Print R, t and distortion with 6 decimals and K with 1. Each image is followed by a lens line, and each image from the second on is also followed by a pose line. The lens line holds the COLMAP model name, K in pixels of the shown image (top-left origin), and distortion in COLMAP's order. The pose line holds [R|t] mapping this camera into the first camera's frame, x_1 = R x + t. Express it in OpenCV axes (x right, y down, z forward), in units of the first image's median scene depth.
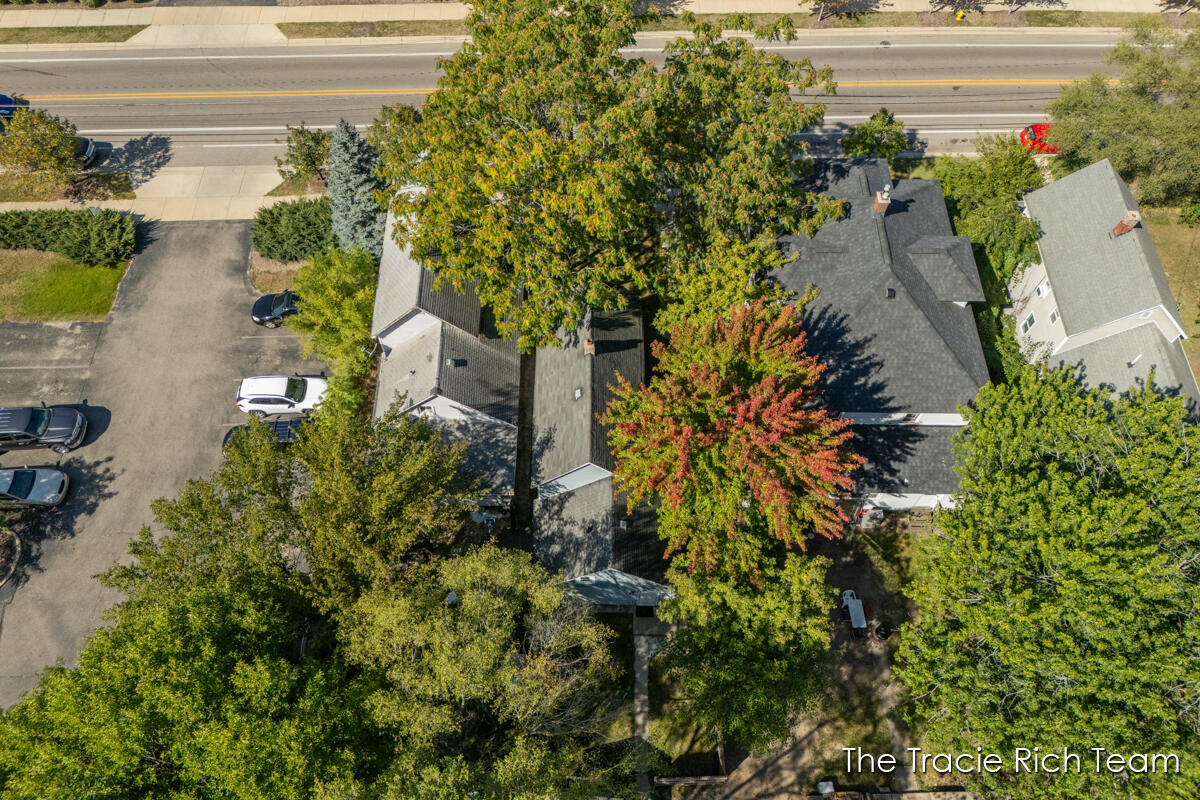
lens RADIAL K [[854.2, 0, 595.7], [0, 854.2, 401.0], [0, 0, 1]] dist [0.075213, -0.071051]
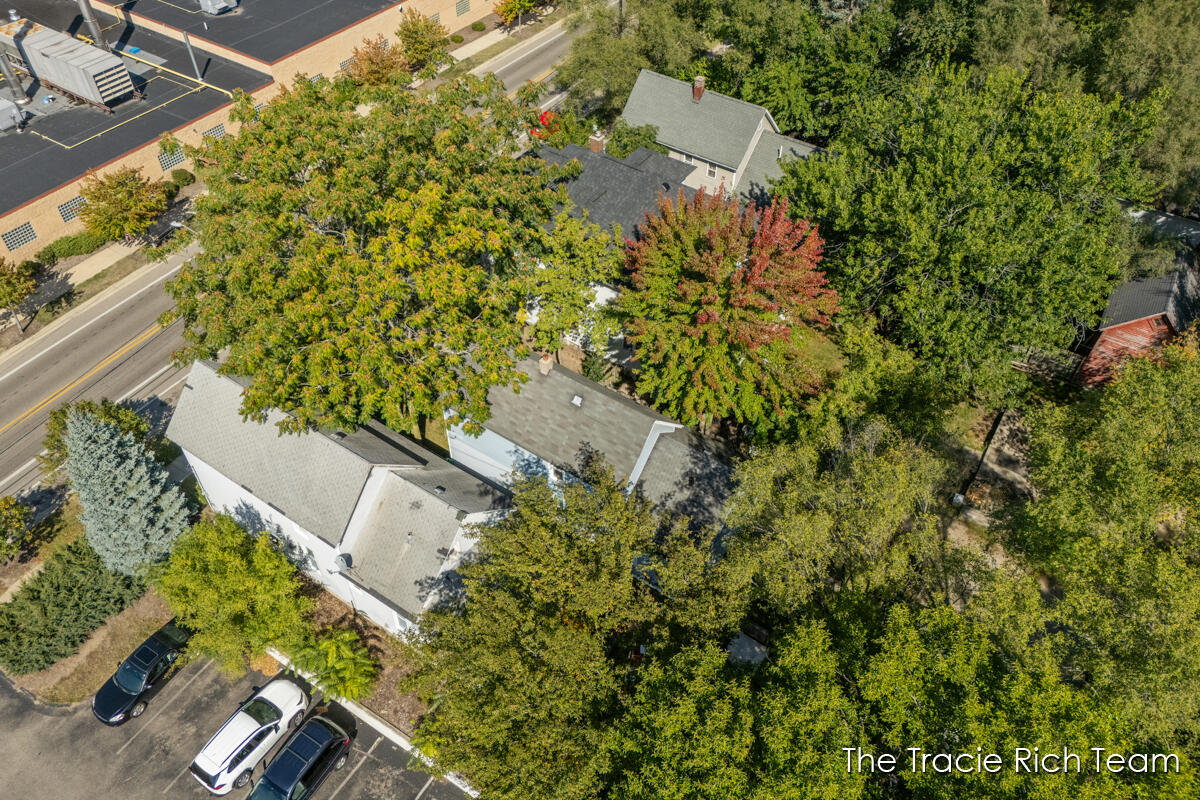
lens RADIAL K [[854.2, 0, 595.7], [0, 854.2, 401.0], [0, 0, 1]] dist [0.075213, -0.071051]
pose [[0.572792, -0.603261, 0.554964, -0.442981], [0.715691, 0.698125, 0.020199, -0.010125], [-0.399619, 0.385613, 0.831629, 0.146821]]
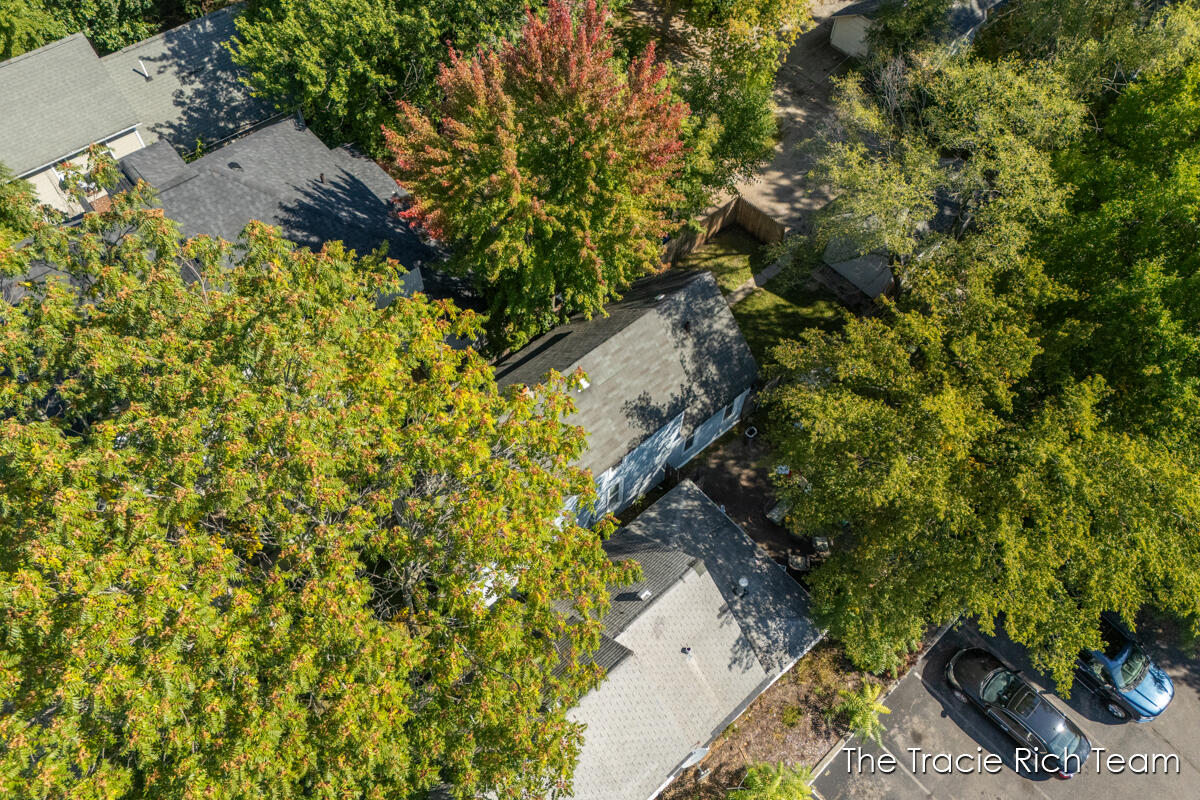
lens RADIAL K [[854.2, 0, 595.7], [0, 854.2, 401.0], [0, 0, 1]] dist [0.075213, -0.071051]
pose [[-0.646664, -0.660173, 0.382095, -0.259051], [0.646244, -0.208070, 0.734218, -0.440006], [-0.405208, 0.721719, 0.561185, 0.471857]]
